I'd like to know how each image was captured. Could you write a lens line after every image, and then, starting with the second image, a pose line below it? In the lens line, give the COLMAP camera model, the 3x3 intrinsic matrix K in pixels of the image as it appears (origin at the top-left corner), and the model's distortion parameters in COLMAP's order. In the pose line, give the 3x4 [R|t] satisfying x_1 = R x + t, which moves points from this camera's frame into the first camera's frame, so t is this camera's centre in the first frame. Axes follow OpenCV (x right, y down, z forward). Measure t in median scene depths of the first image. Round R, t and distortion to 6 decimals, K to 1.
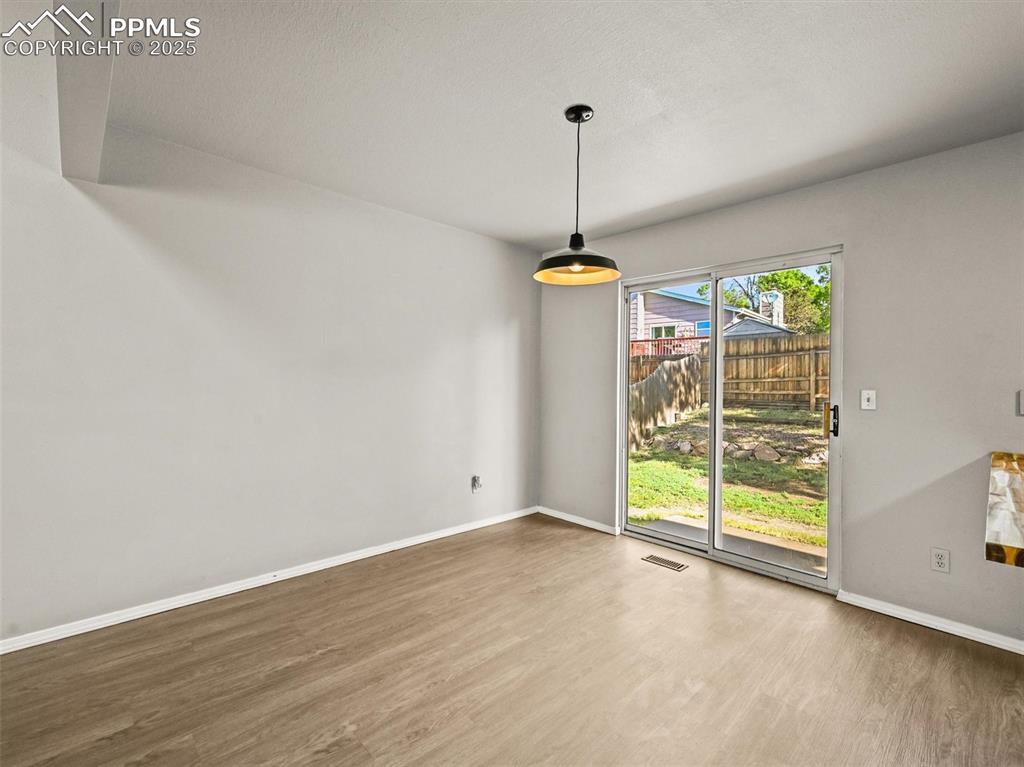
lens RADIAL K [[463.4, 0, 510.9], [0, 463.4, 374.9], [0, 0, 1]] dist [0.000564, 0.000205]
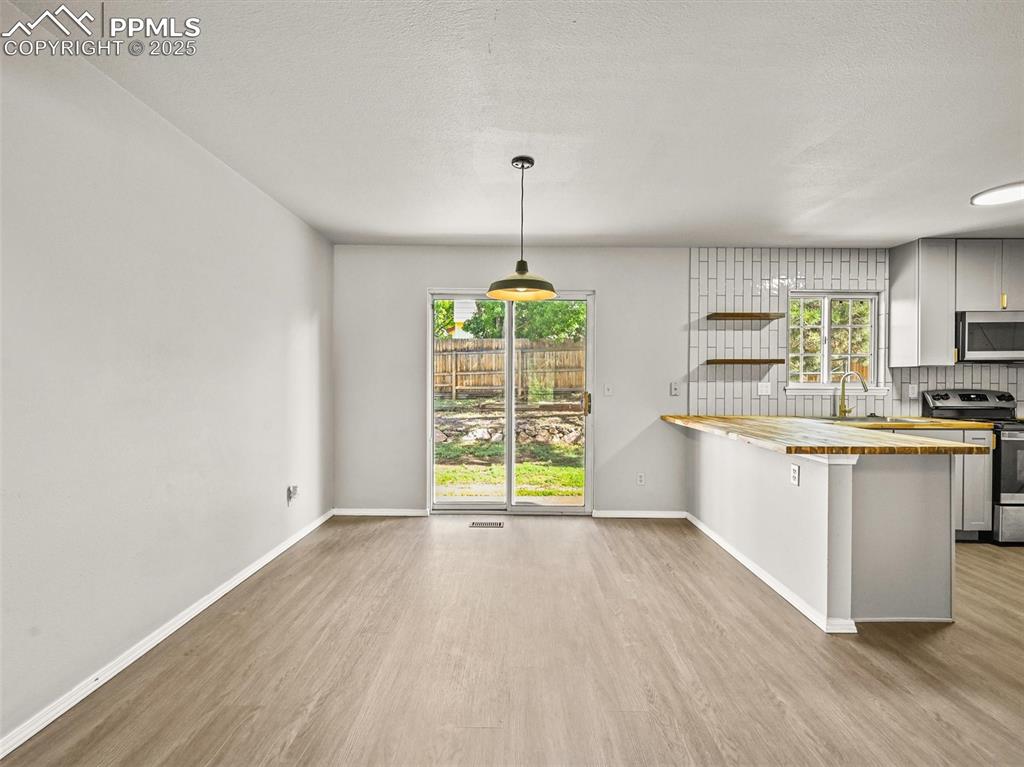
lens RADIAL K [[451.7, 0, 515.0], [0, 451.7, 381.8], [0, 0, 1]] dist [-0.002942, 0.001122]
pose [[0.690132, -0.011600, 0.723591, -0.425860], [-0.008332, 0.999678, 0.023973, -0.007185], [-0.723636, -0.022573, 0.689813, 0.104731]]
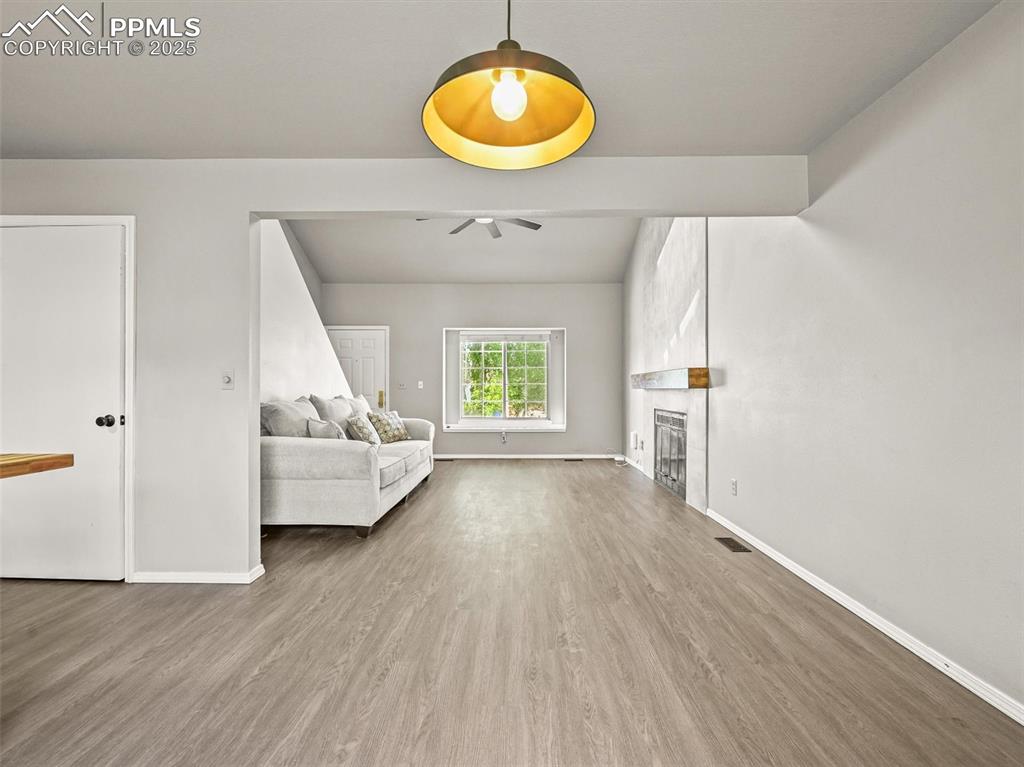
lens RADIAL K [[451.7, 0, 516.4], [0, 451.7, 384.6], [0, 0, 1]] dist [-0.002942, 0.001122]
pose [[-0.689561, -0.020788, -0.723929, 0.280305], [0.002600, 0.999510, -0.031178, 0.046744], [0.724223, -0.023381, -0.689170, 0.770768]]
